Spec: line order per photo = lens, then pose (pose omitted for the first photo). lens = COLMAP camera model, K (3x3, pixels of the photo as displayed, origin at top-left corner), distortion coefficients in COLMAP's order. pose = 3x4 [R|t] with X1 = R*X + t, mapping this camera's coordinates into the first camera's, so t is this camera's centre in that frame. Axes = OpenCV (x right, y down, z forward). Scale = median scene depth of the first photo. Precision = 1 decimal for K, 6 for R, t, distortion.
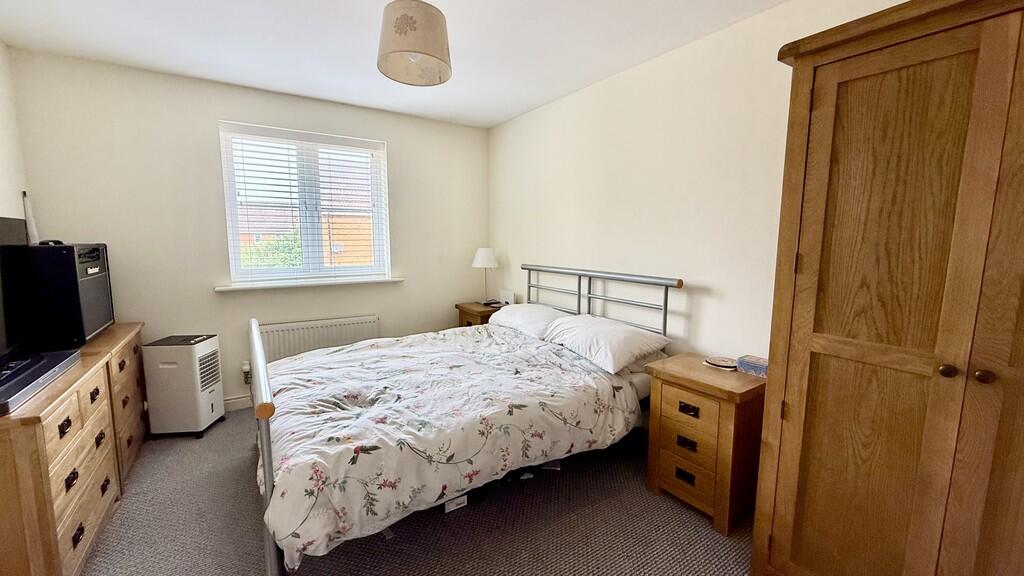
lens RADIAL K [[405.0, 0, 511.0], [0, 405.0, 286.3], [0, 0, 1]] dist [0.001379, 0.000123]
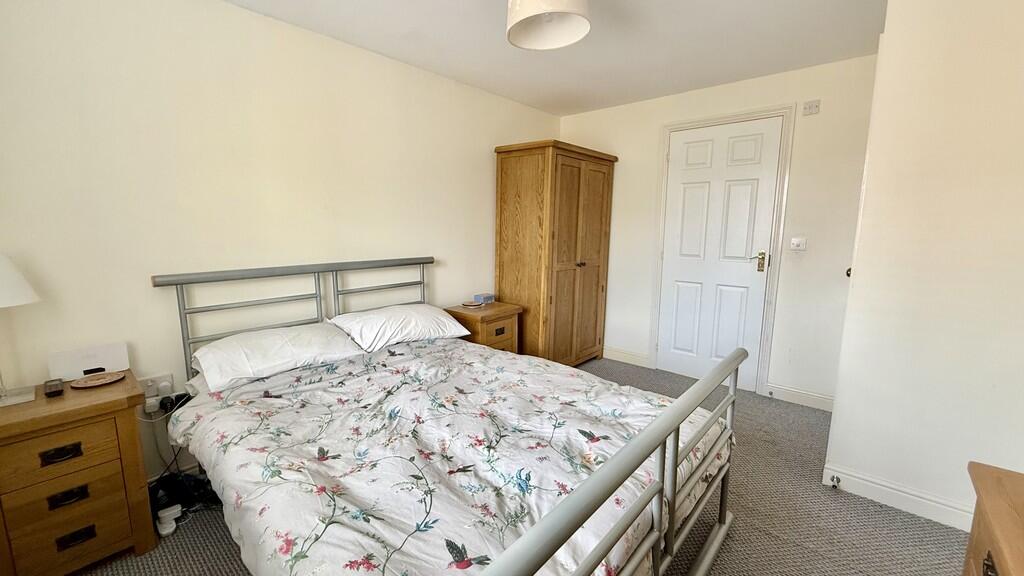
lens RADIAL K [[405.0, 0, 511.0], [0, 405.0, 286.3], [0, 0, 1]] dist [0.001379, 0.000123]
pose [[-0.252882, -0.153482, 0.955245, -0.876816], [0.112497, 0.975975, 0.186594, -0.134262], [-0.960934, 0.154649, -0.229540, 1.052583]]
